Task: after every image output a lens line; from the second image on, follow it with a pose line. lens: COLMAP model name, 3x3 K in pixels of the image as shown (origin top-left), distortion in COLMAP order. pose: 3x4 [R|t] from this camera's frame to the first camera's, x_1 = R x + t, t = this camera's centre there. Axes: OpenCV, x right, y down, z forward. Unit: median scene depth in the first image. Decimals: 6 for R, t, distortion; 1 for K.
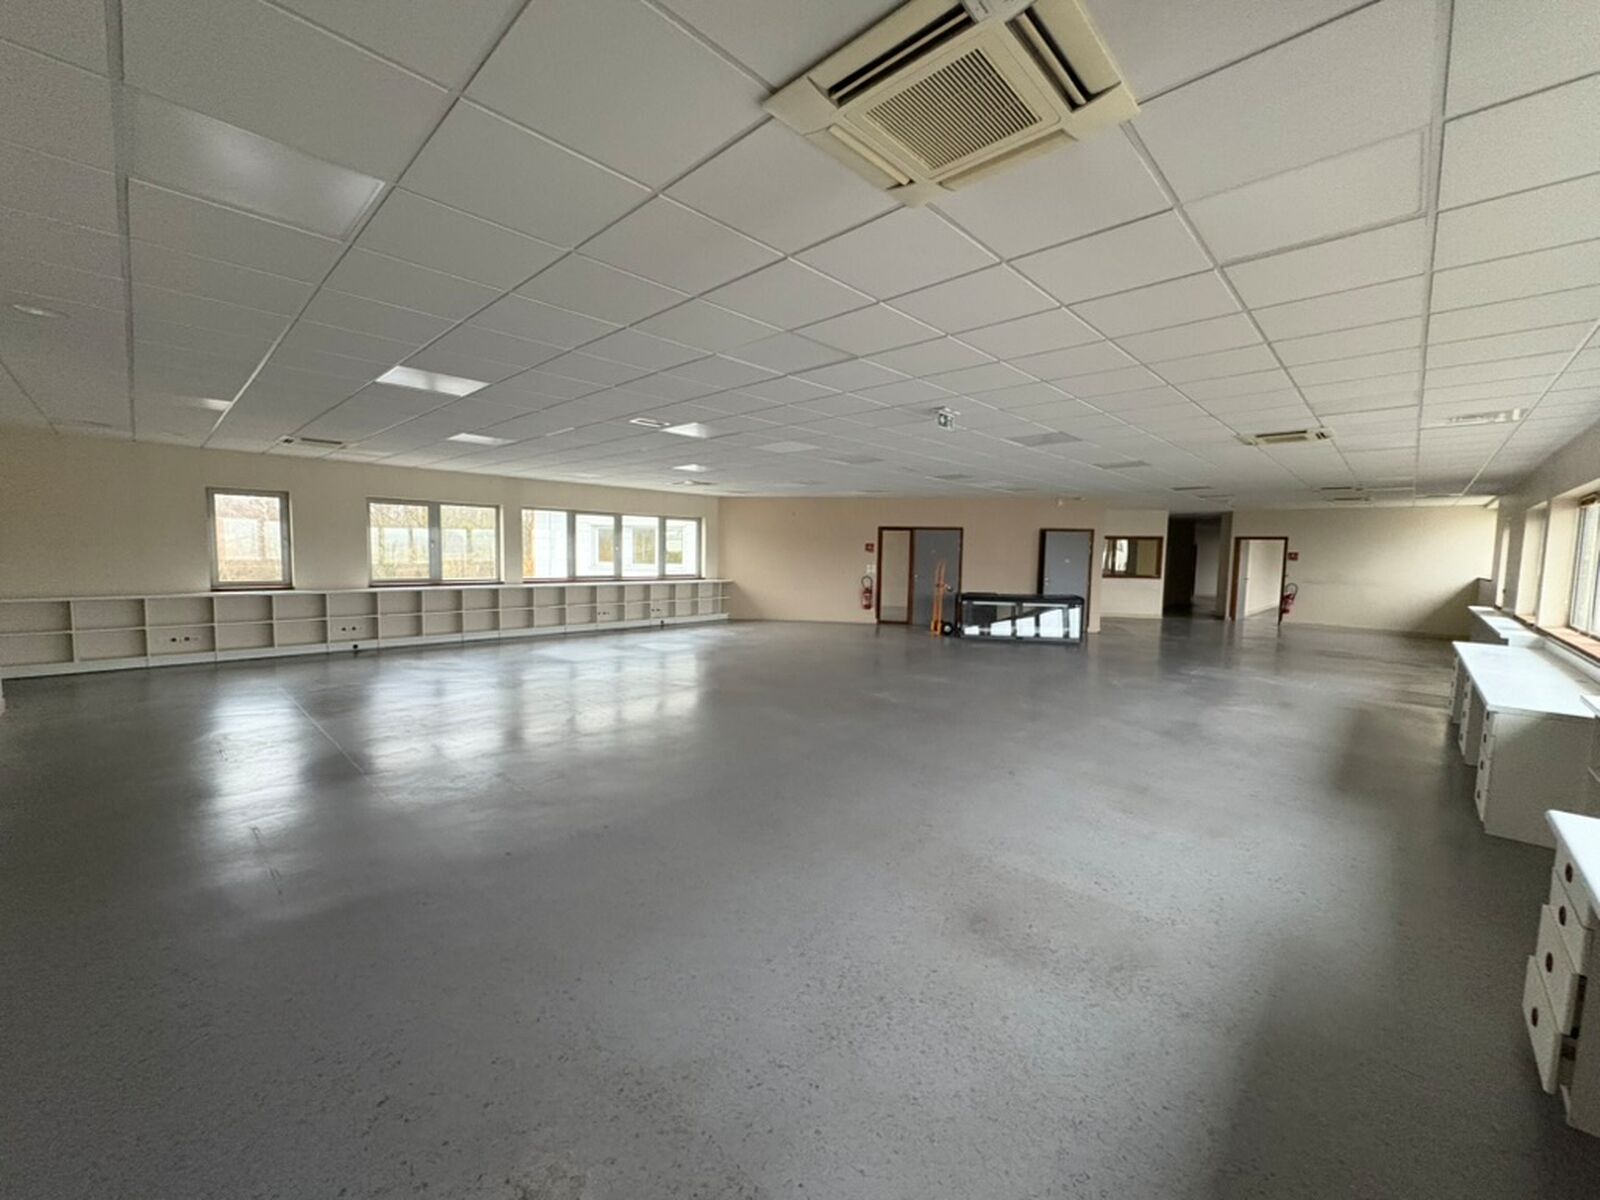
lens RADIAL K [[633.6, 0, 800.0], [0, 633.6, 600.0], [0, 0, 1]] dist [-0.000316, -0.000034]
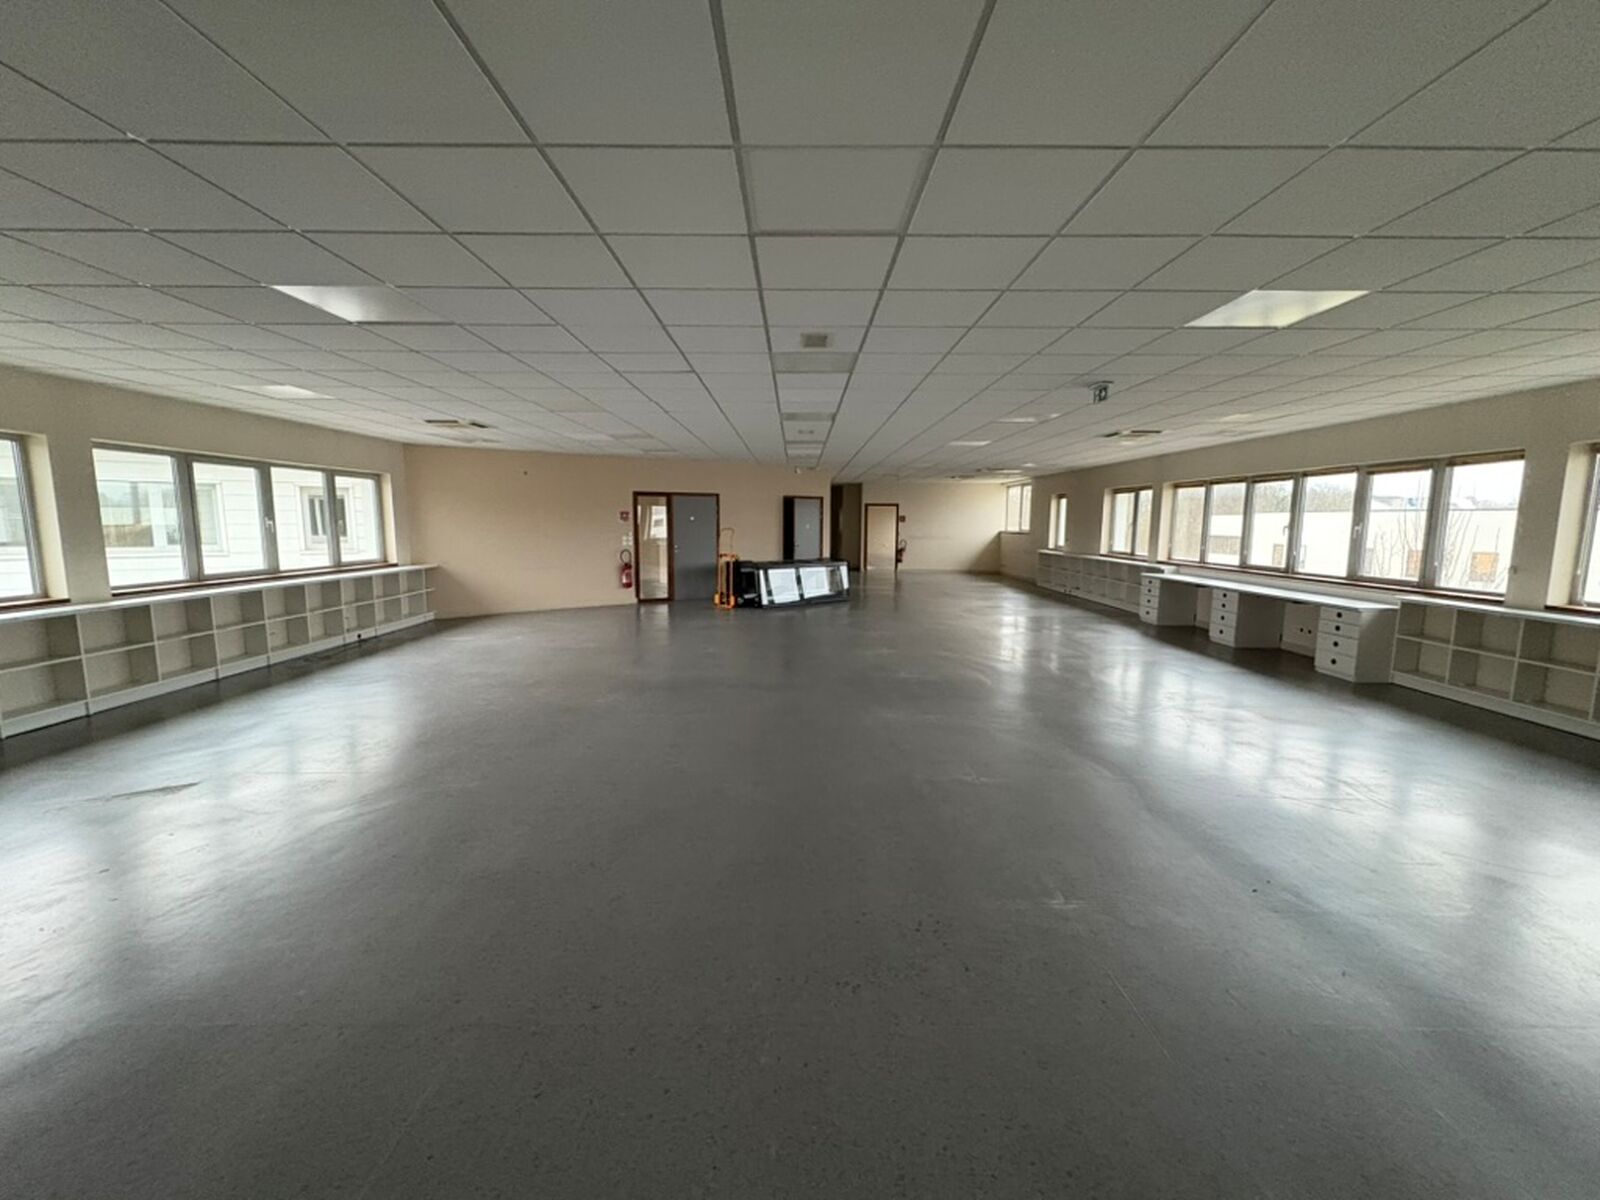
lens RADIAL K [[633.6, 0, 800.0], [0, 633.6, 600.0], [0, 0, 1]] dist [-0.000316, -0.000034]
pose [[0.720009, -0.102693, 0.686325, -0.318671], [0.061920, 0.994552, 0.083854, -0.026911], [-0.691197, -0.017878, 0.722445, 0.214317]]
